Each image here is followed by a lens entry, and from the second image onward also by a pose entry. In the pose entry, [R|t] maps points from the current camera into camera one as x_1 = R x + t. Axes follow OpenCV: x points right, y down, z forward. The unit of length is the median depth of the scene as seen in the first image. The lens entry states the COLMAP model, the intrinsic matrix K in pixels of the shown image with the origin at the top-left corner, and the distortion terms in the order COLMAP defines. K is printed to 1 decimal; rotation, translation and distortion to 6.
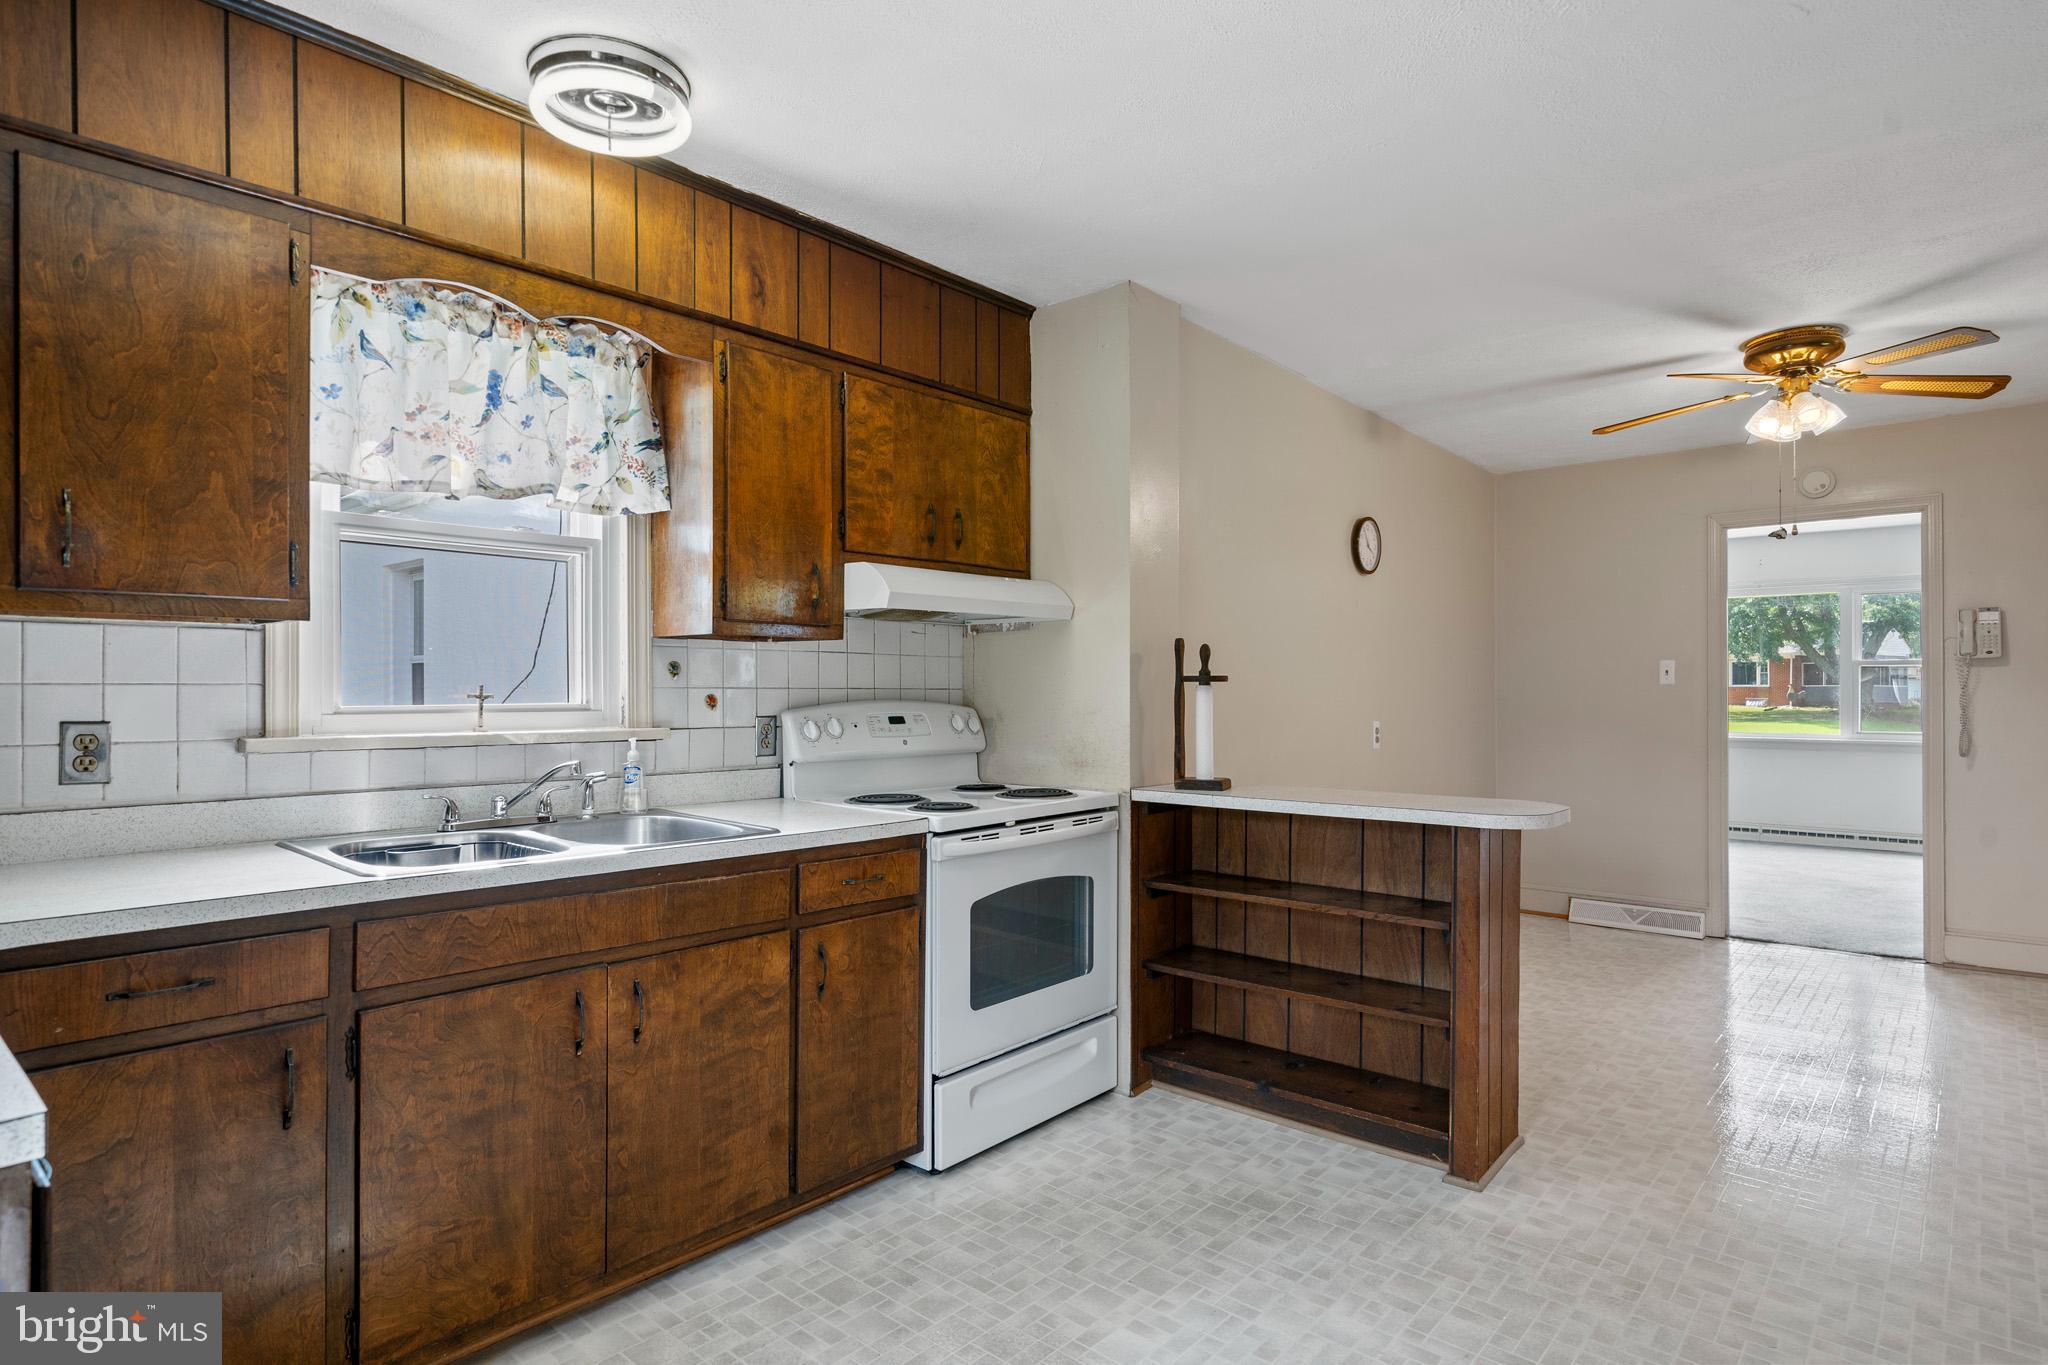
lens RADIAL K [[1101.6, 0, 1019.8], [0, 1101.6, 701.0], [0, 0, 1]] dist [0.001627, -0.000309]
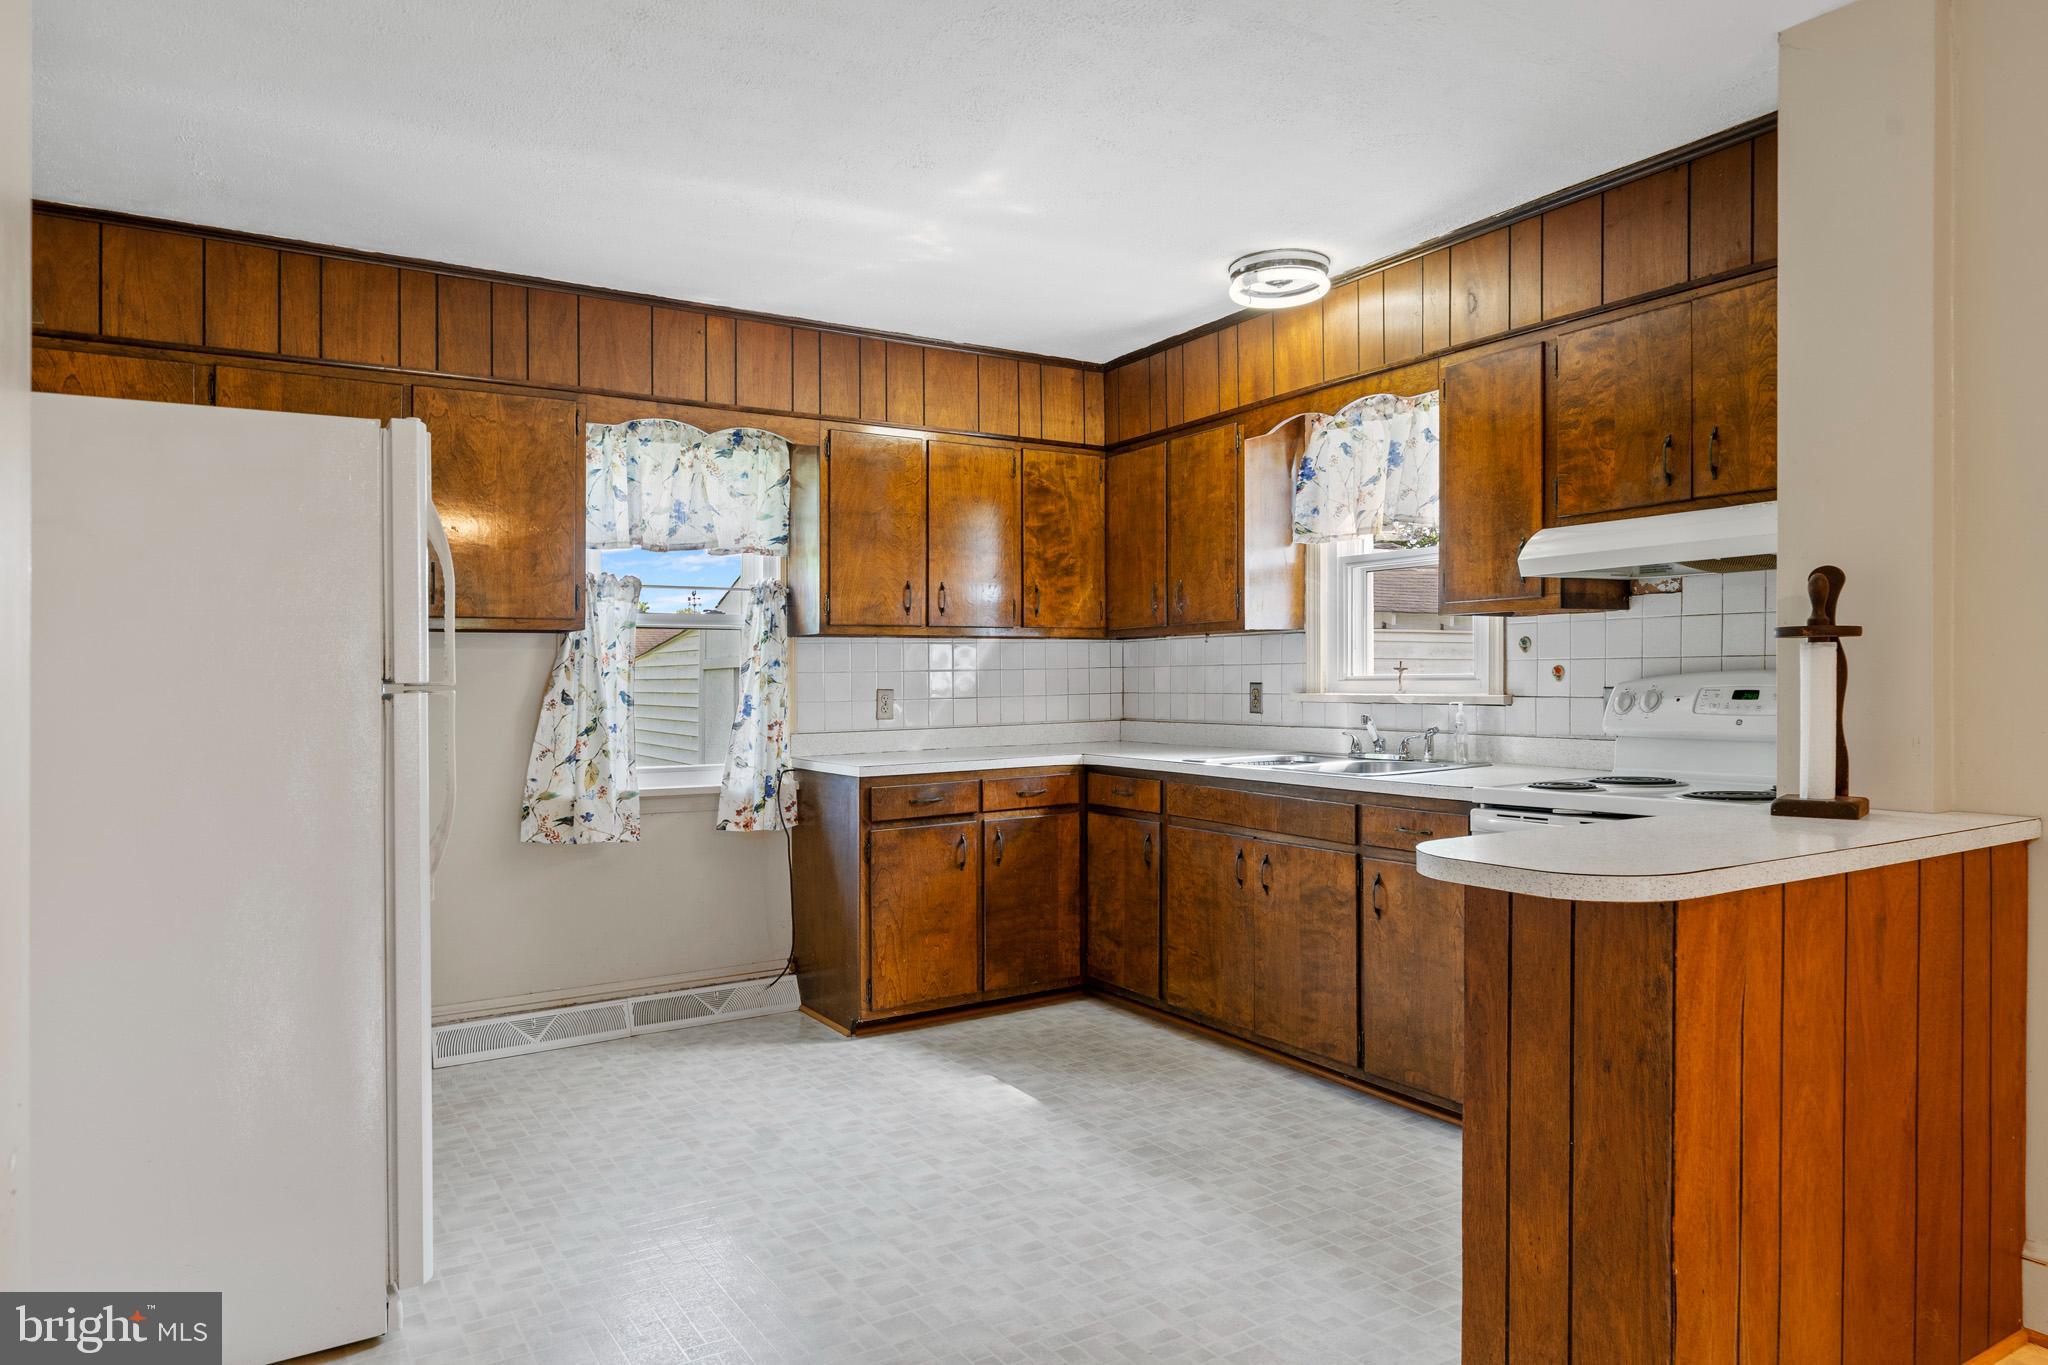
lens RADIAL K [[1286.6, 0, 1019.5], [0, 1286.6, 677.3], [0, 0, 1]] dist [0.003227, 0.002368]
pose [[-0.291435, 0.001039, -0.956590, 1.295747], [-0.000959, 0.999999, 0.001378, 0.005024], [0.956590, 0.001319, -0.291433, 1.055148]]
